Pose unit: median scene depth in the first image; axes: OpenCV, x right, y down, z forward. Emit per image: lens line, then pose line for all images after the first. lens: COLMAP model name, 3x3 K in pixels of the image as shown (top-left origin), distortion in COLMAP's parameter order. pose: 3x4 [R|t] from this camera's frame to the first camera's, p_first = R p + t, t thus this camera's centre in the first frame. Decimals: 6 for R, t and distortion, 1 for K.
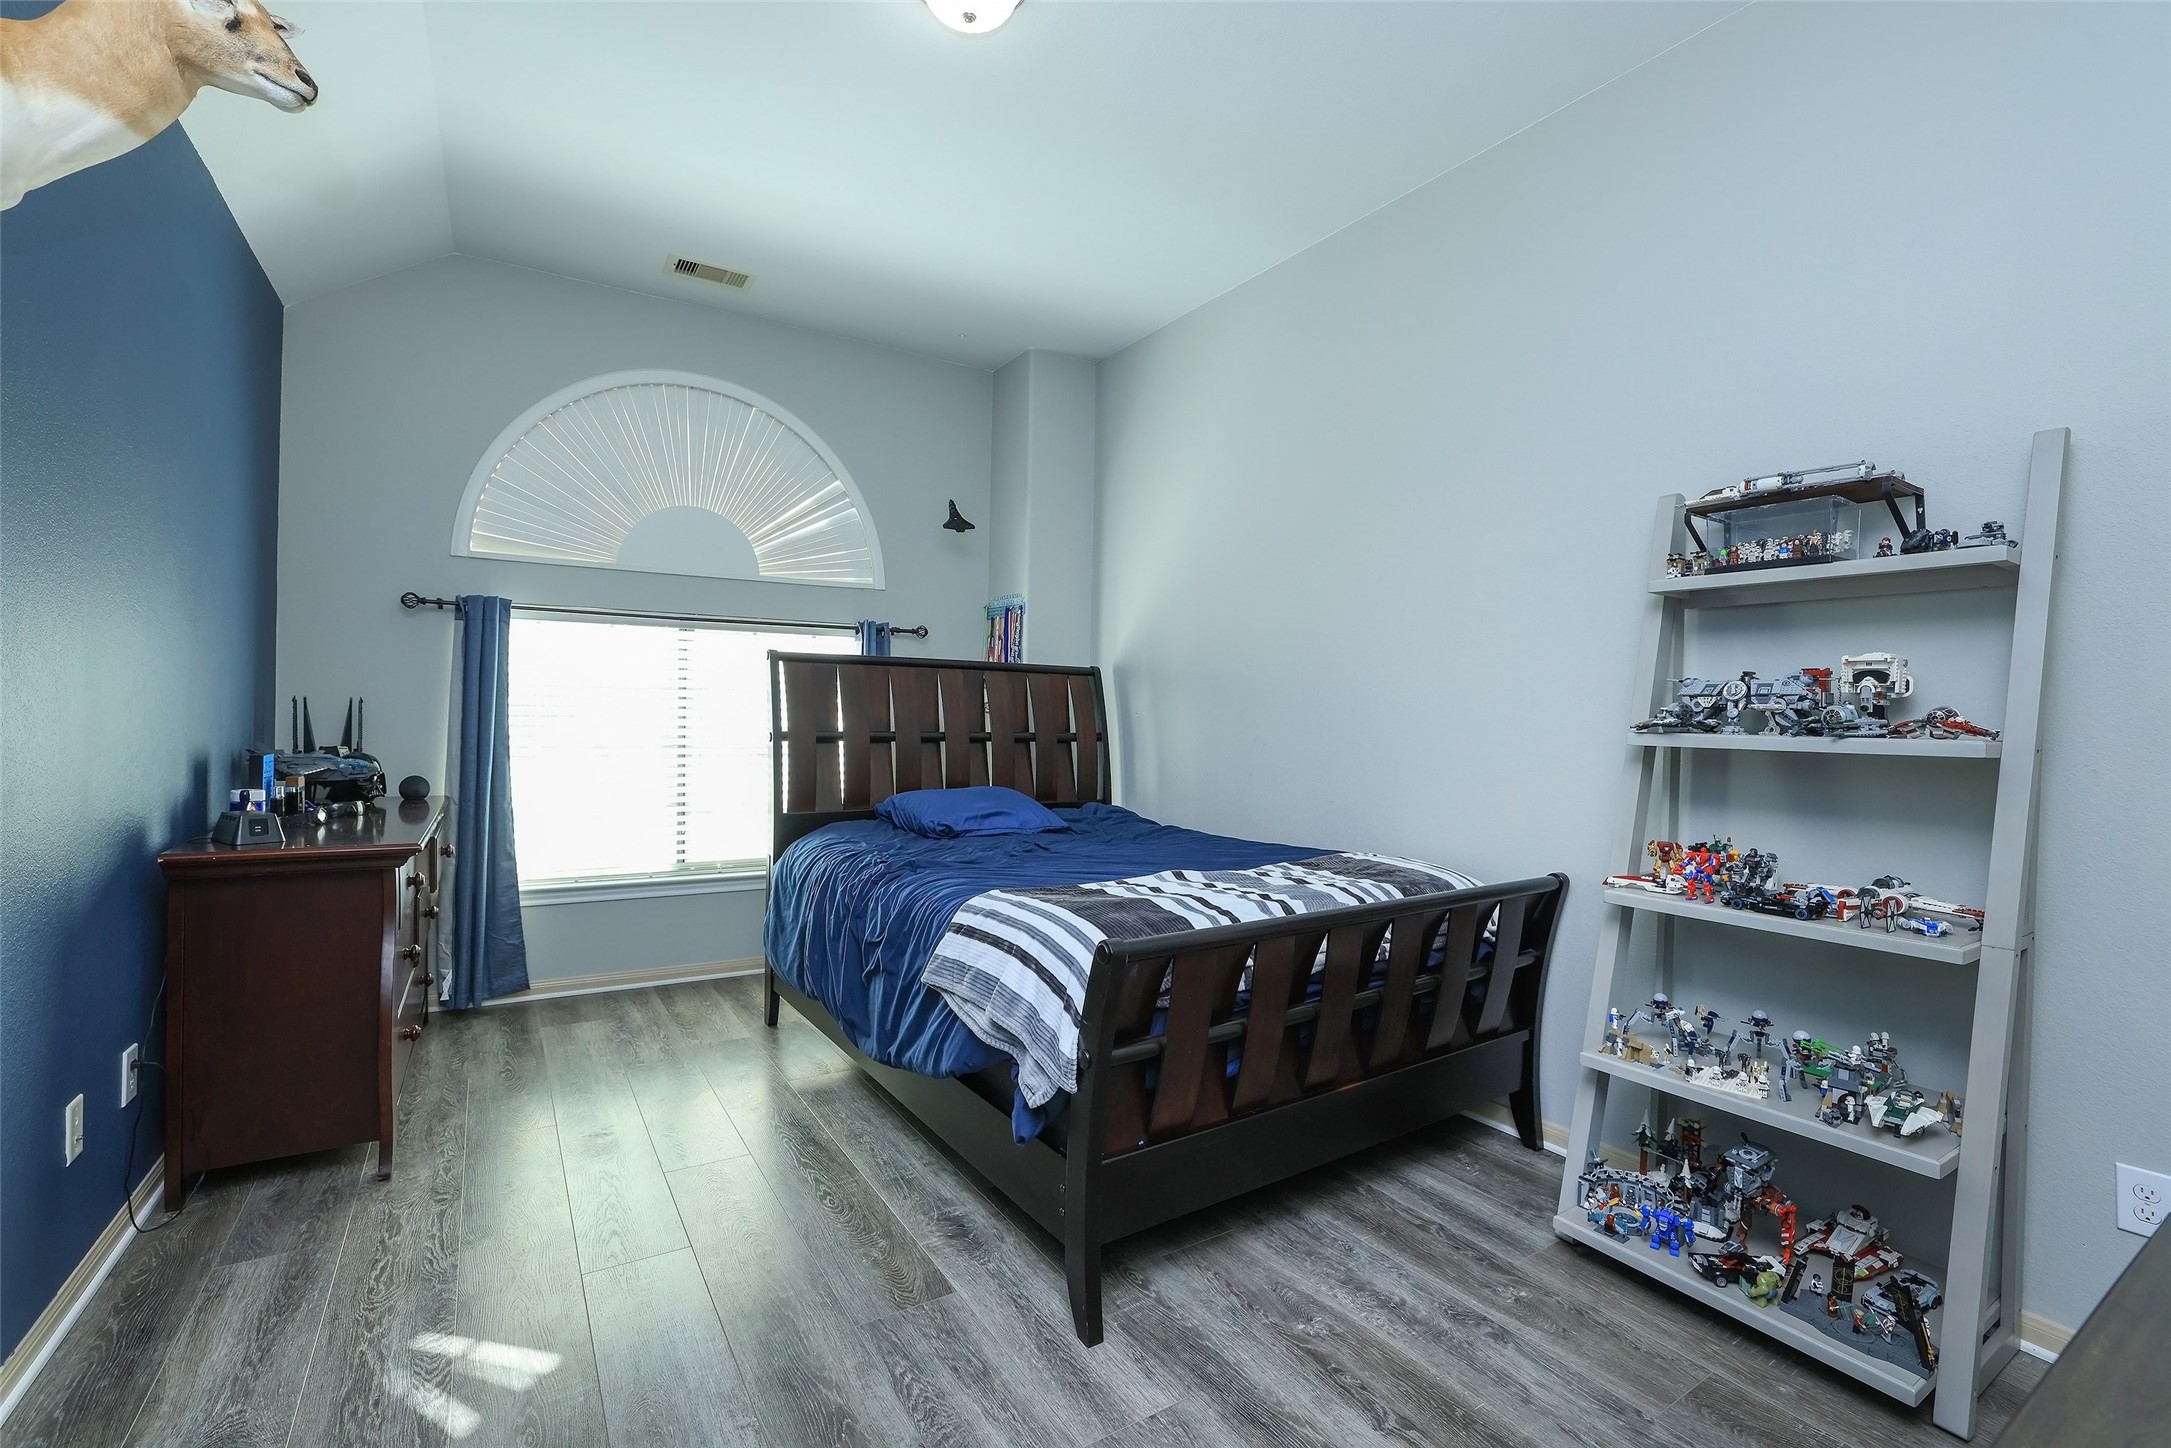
lens RADIAL K [[946.2, 0, 1085.5], [0, 946.2, 726.9], [0, 0, 1]] dist [-0.000921, 0.000032]
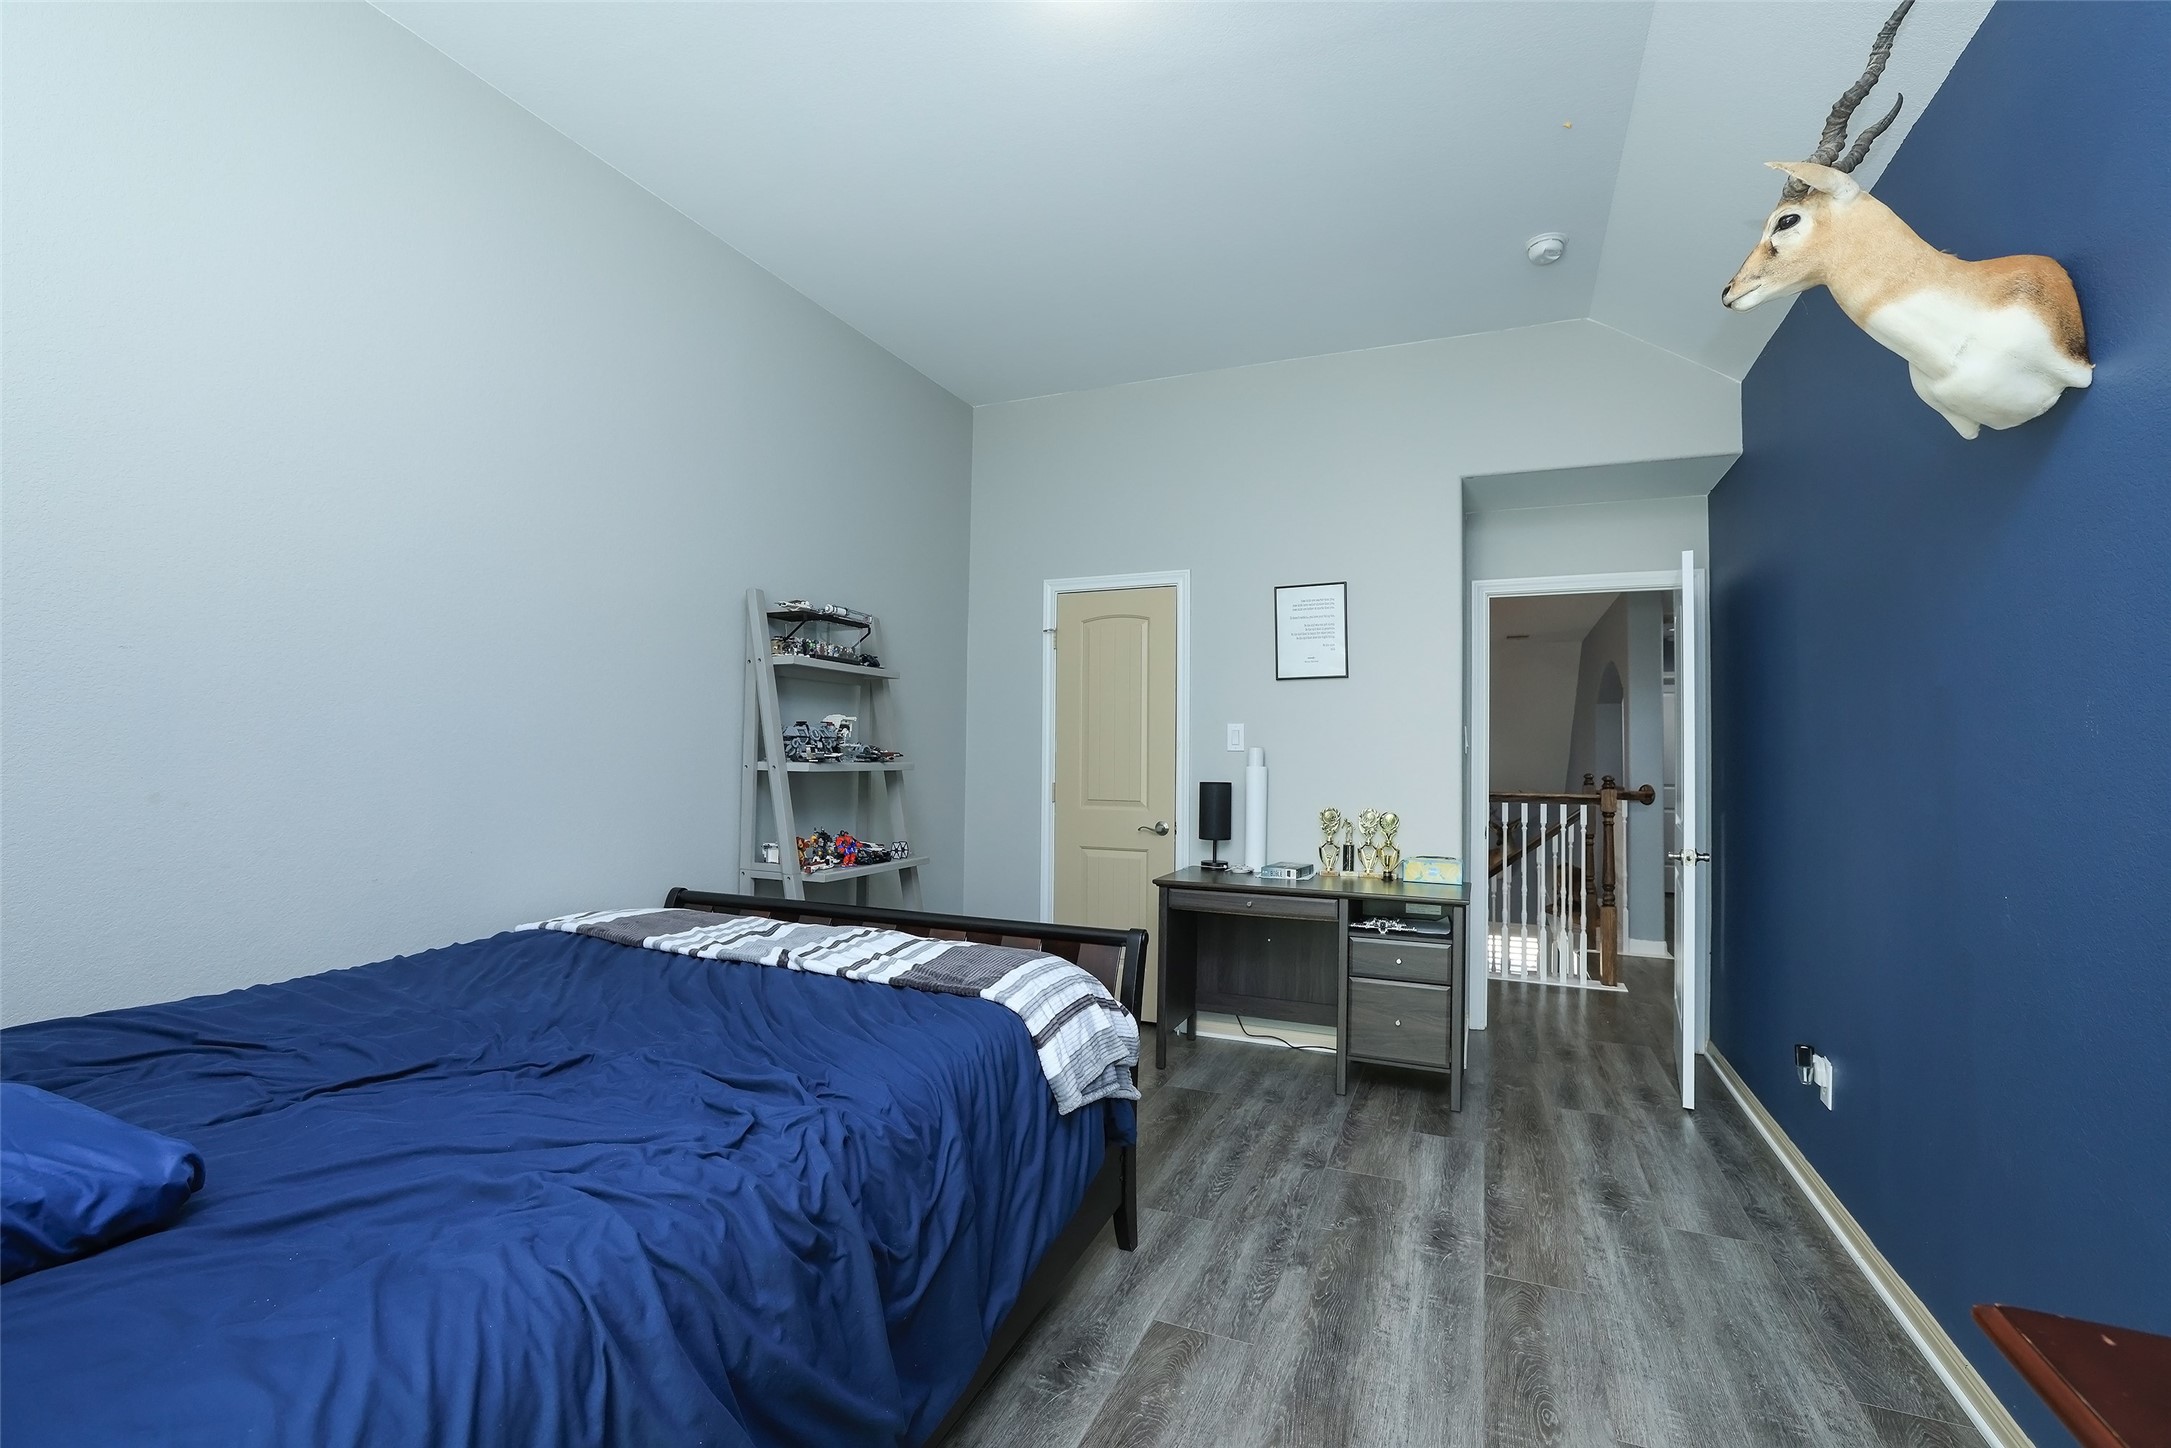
lens RADIAL K [[946.2, 0, 1084.0], [0, 946.2, 733.4], [0, 0, 1]] dist [-0.000921, 0.000032]
pose [[-0.563765, -0.004143, 0.825925, -0.974602], [-0.009351, 0.999955, -0.001367, -0.046775], [-0.825882, -0.008494, -0.563779, 1.700028]]
